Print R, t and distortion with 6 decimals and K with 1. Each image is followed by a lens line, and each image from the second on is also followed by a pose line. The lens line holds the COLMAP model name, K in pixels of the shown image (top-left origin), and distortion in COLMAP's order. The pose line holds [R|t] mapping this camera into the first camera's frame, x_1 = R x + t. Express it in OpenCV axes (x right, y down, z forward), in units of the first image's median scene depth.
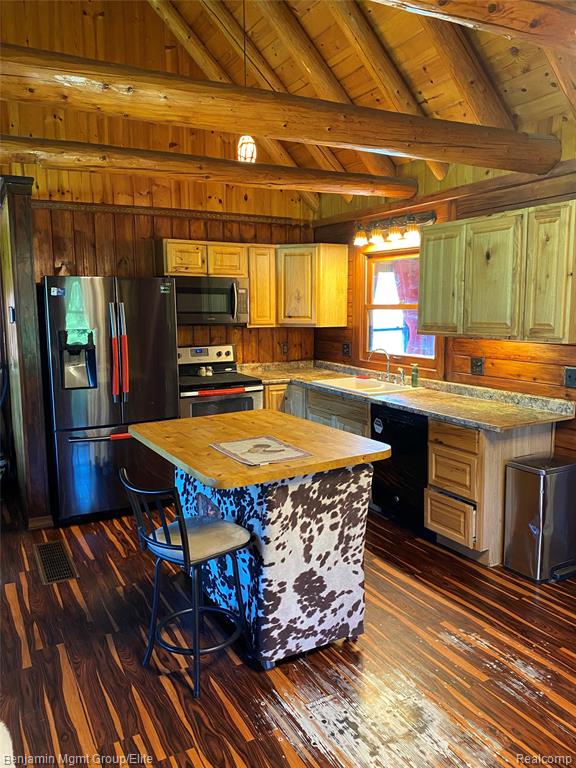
lens RADIAL K [[579.6, 0, 287.1], [0, 579.6, 377.5], [0, 0, 1]] dist [0.006014, -0.001566]
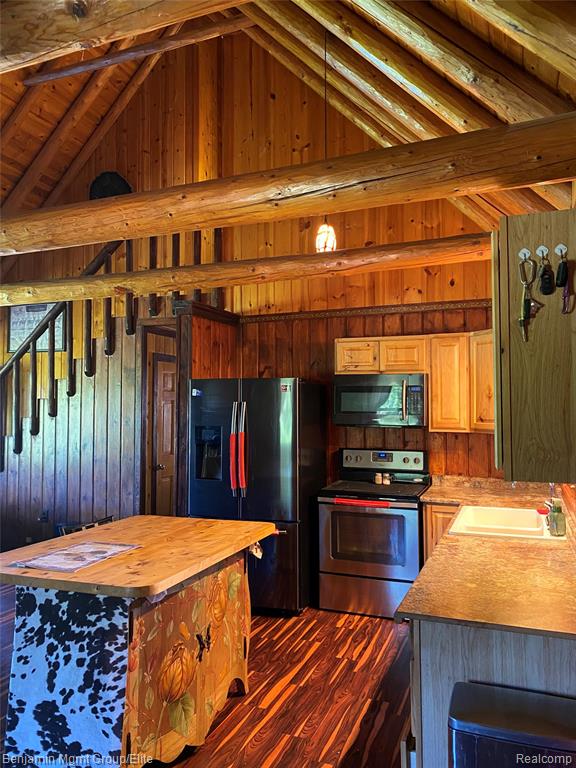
lens RADIAL K [[576.8, 0, 291.7], [0, 576.8, 382.1], [0, 0, 1]] dist [0.005528, -0.005024]
pose [[0.631199, -0.026742, -0.775160, 0.941676], [-0.097853, 0.988674, -0.113788, -0.086479], [0.769423, 0.147674, 0.621434, 0.637268]]
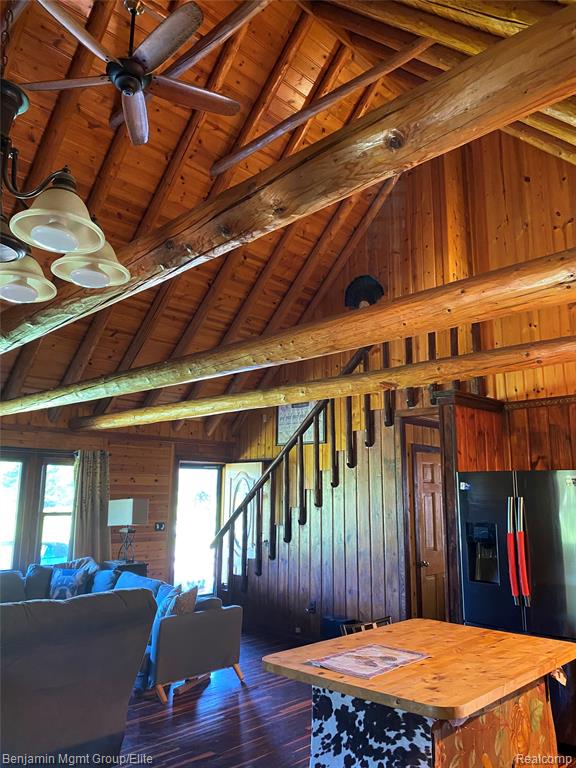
lens RADIAL K [[573.7, 0, 297.4], [0, 573.7, 378.7], [0, 0, 1]] dist [0.073156, -0.097368]
pose [[0.285858, -0.177784, -0.941636, 0.898822], [-0.126938, 0.966955, -0.221100, -0.093304], [0.949827, 0.182732, 0.253844, 0.572802]]
